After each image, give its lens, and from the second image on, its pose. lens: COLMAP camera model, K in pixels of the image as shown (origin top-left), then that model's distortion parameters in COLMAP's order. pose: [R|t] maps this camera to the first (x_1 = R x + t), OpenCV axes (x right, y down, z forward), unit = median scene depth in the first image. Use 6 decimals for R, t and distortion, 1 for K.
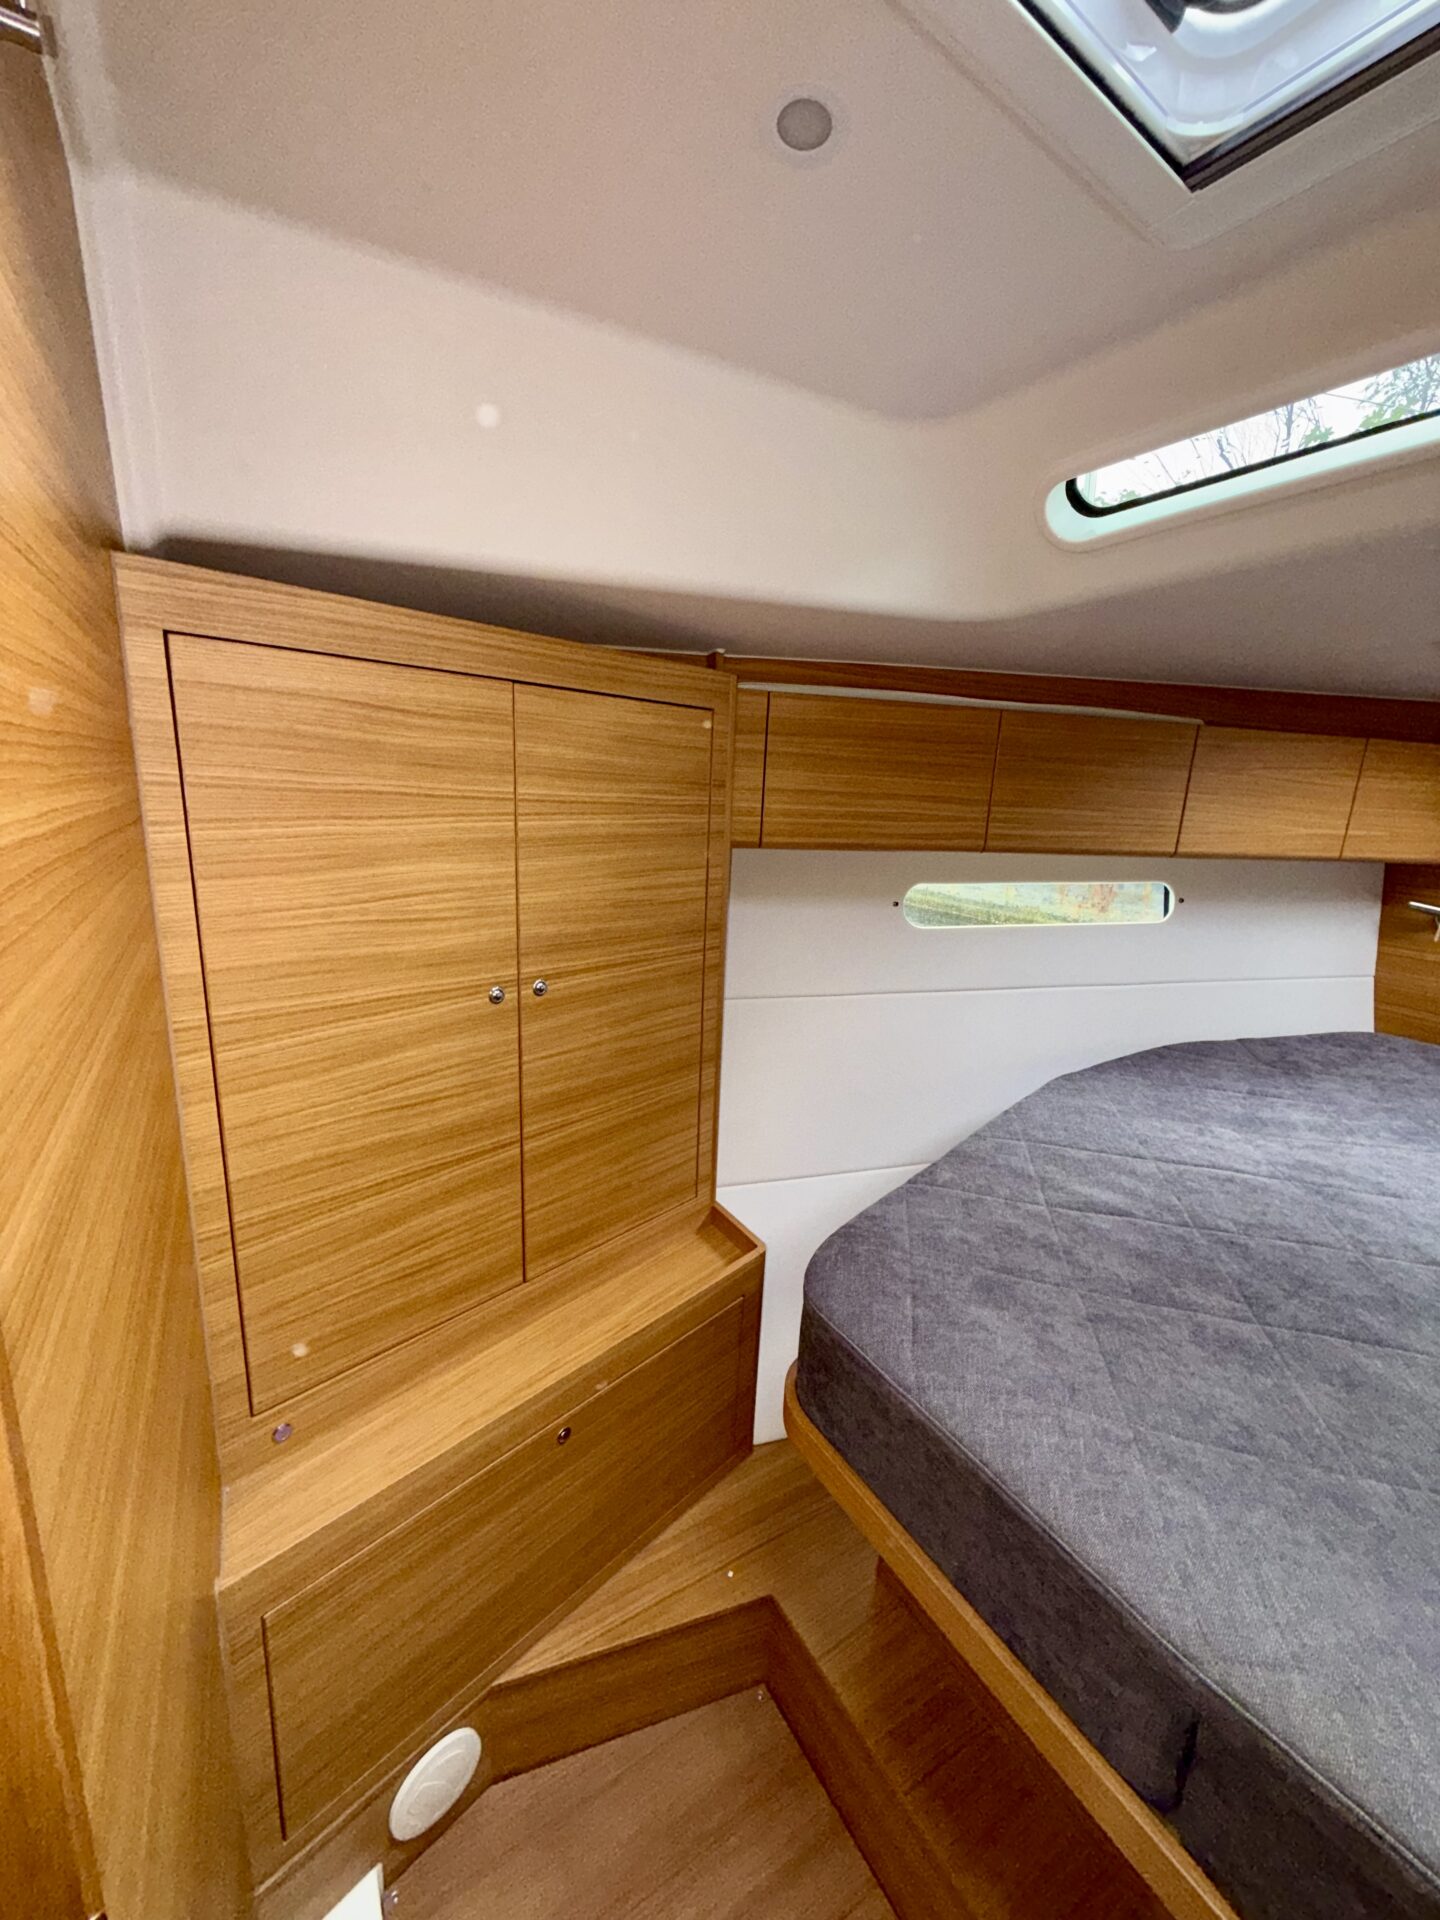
lens RADIAL K [[764.1, 0, 721.4], [0, 764.1, 957.0], [0, 0, 1]] dist [0.000406, -0.000366]
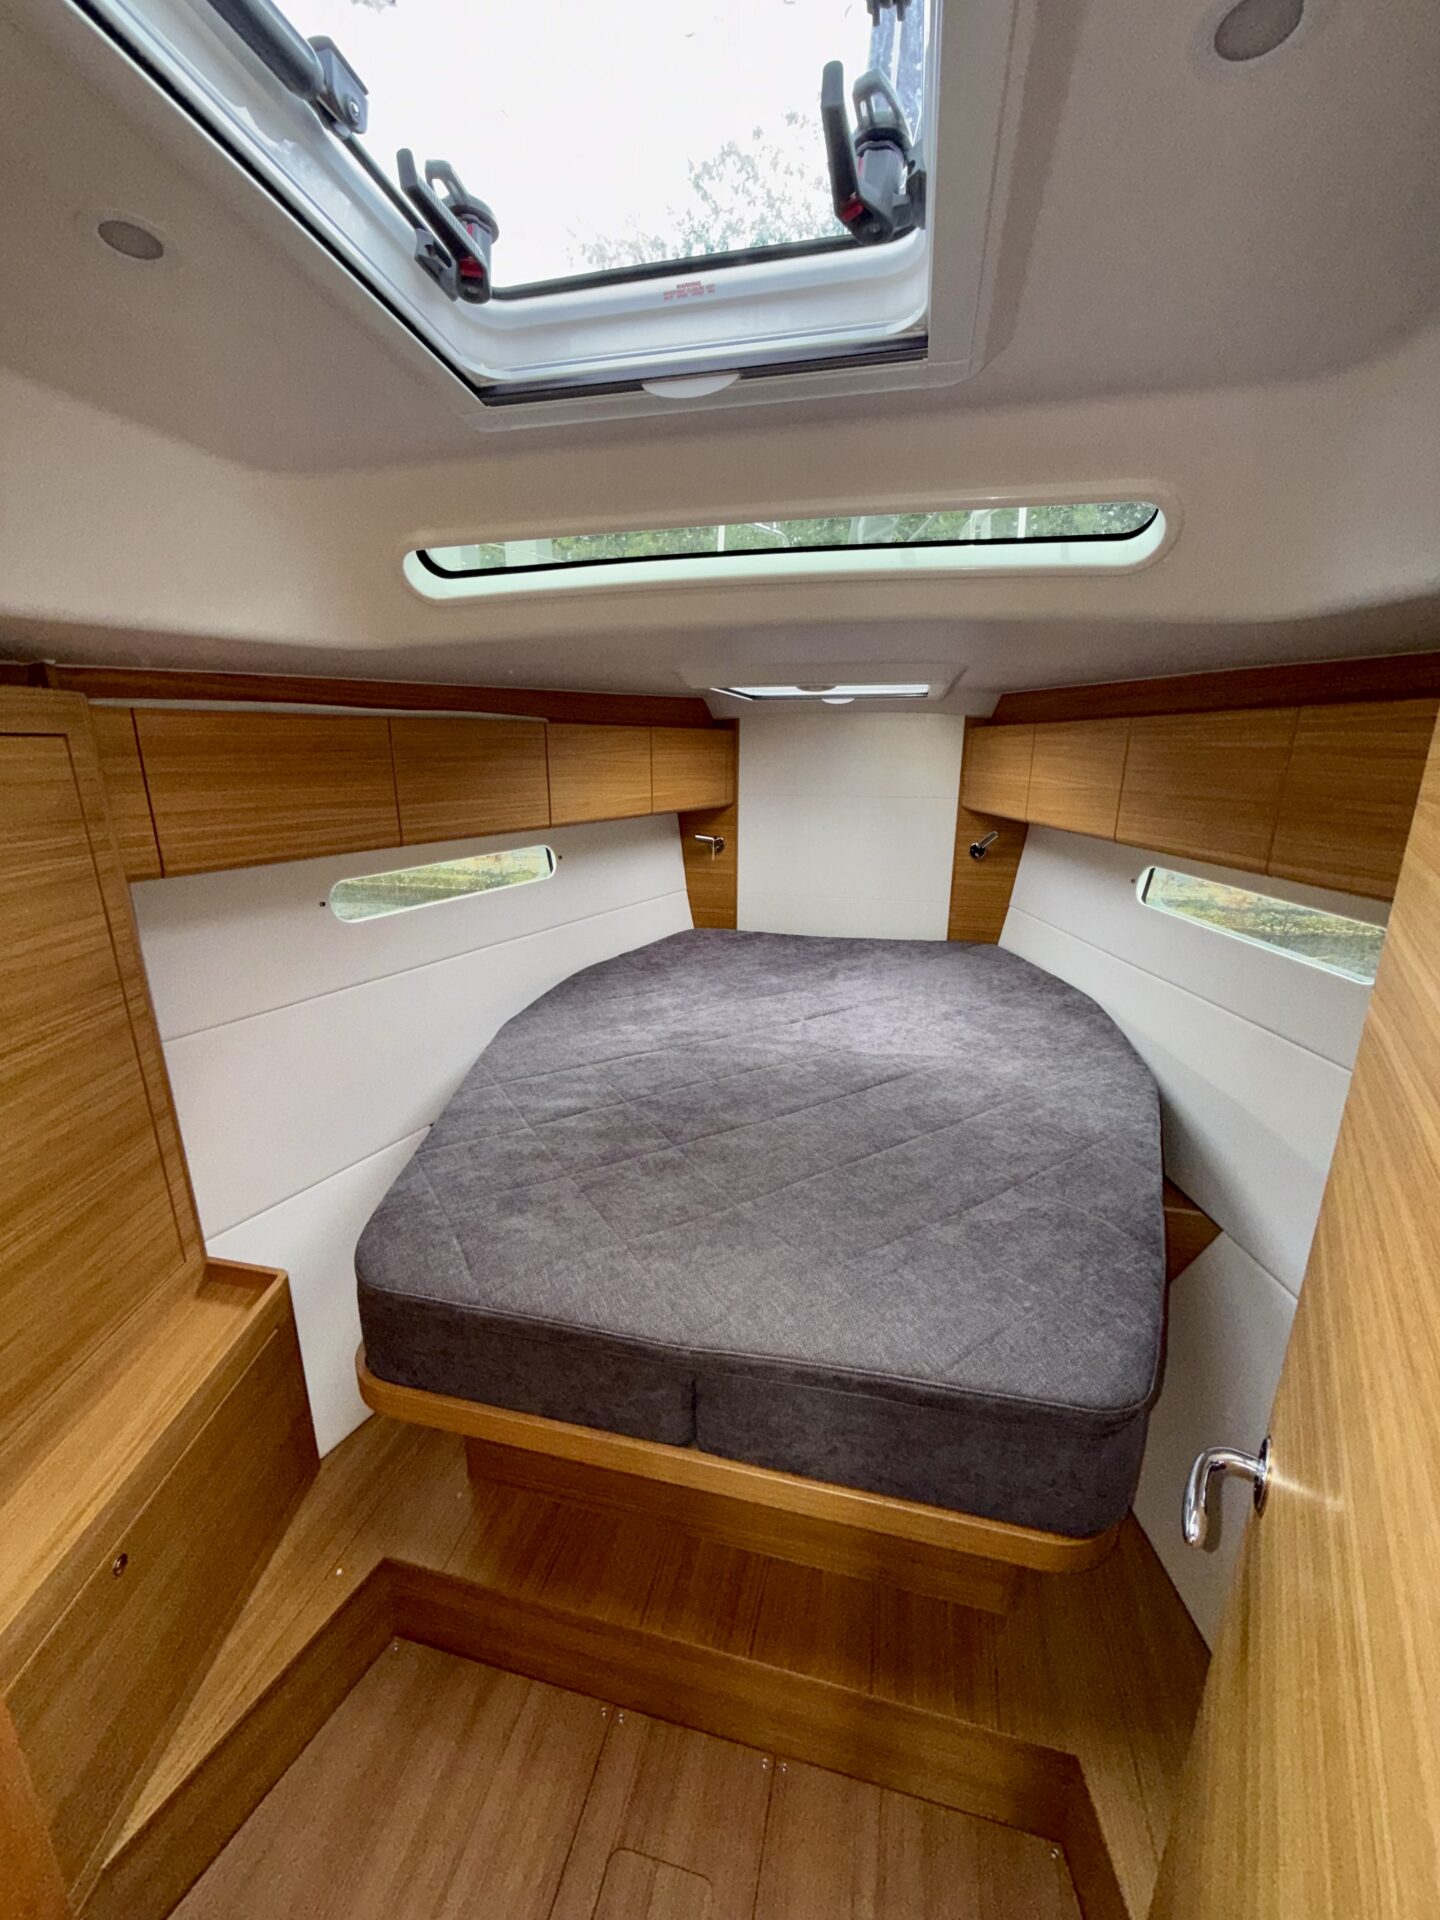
lens RADIAL K [[764.1, 0, 721.4], [0, 764.1, 957.0], [0, 0, 1]] dist [0.000406, -0.000366]
pose [[0.714055, -0.228643, 0.661700, -0.105686], [0.184979, 0.973194, 0.136661, -0.054359], [-0.675209, 0.024817, 0.737209, -0.135679]]
